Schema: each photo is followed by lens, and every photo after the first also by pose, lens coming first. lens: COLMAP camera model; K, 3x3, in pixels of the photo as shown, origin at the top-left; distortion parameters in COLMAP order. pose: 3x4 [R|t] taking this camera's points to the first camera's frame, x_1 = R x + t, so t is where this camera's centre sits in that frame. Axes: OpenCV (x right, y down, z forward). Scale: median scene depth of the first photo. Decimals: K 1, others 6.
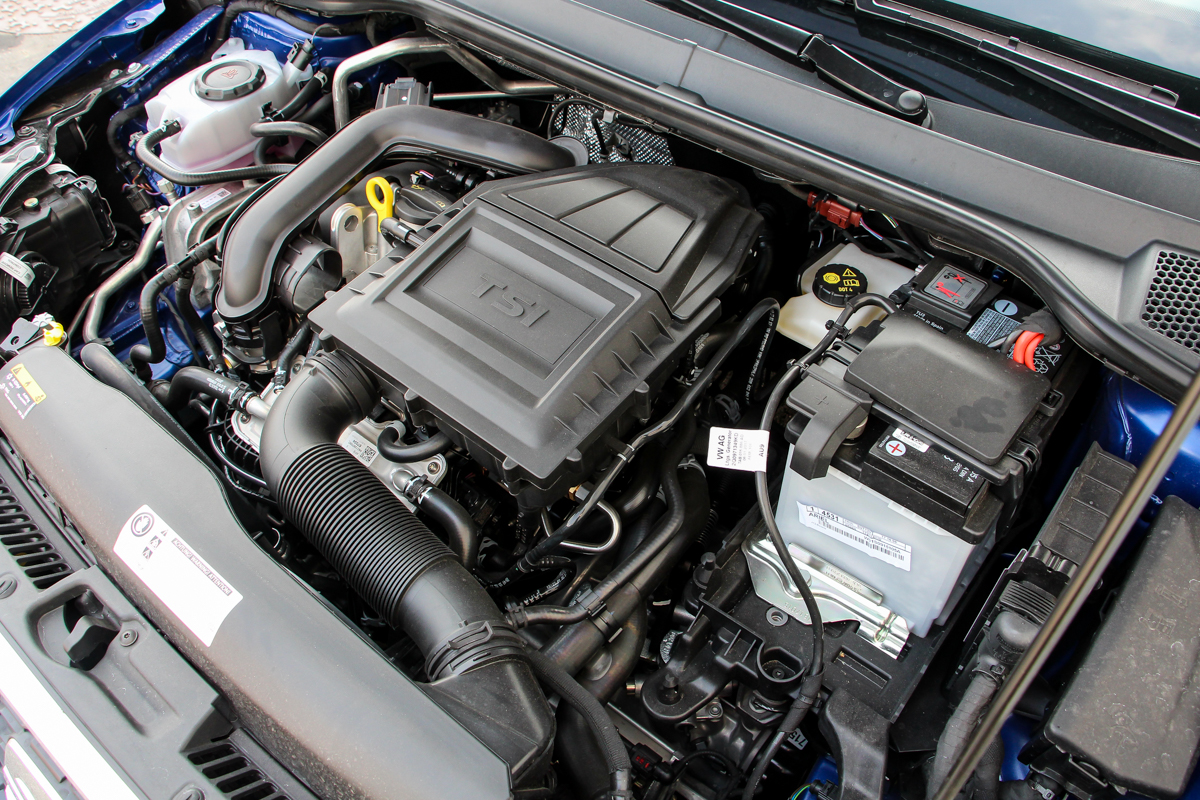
lens RADIAL K [[996.1, 0, 600.0], [0, 996.1, 400.0], [0, 0, 1]] dist [-0.191526, 0.168051]
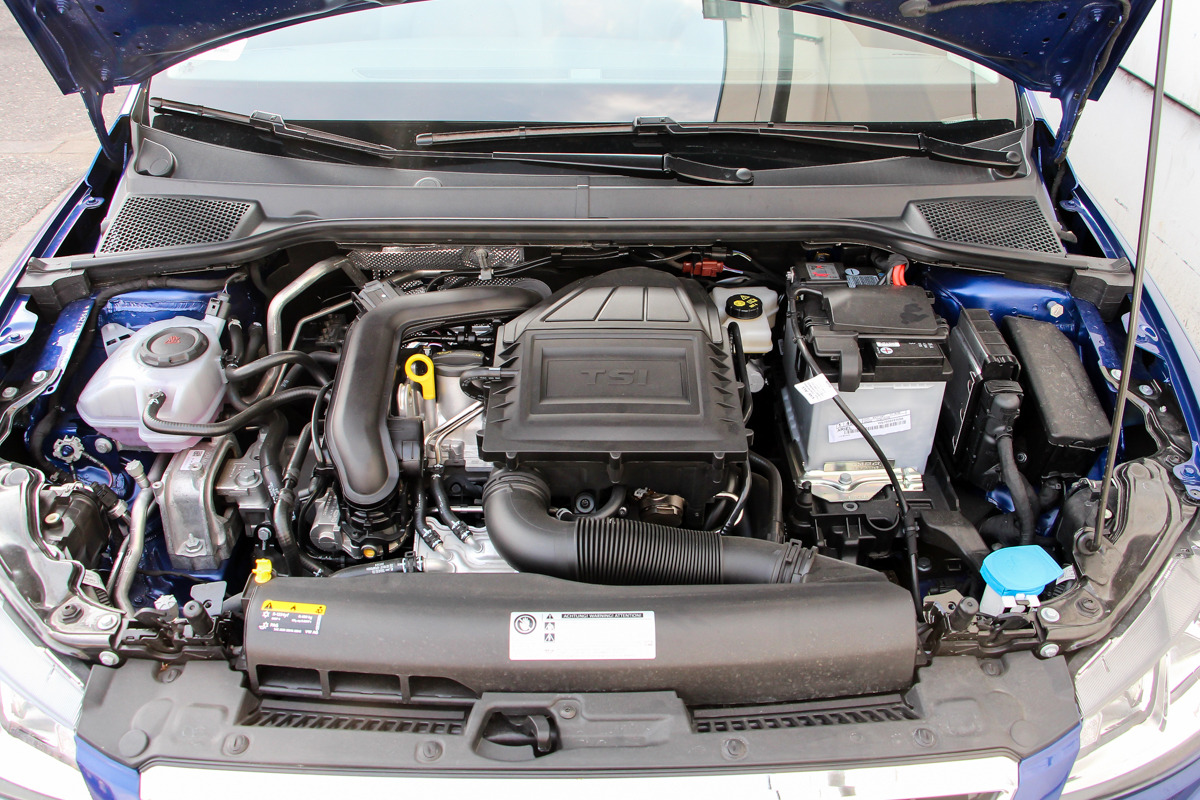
lens RADIAL K [[996.1, 0, 600.0], [0, 996.1, 400.0], [0, 0, 1]] dist [-0.191526, 0.168051]
pose [[0.763292, -0.356731, 0.538635, -0.866046], [0.463239, 0.883351, -0.071416, 0.015283], [-0.450328, 0.304028, 0.839507, -0.118816]]
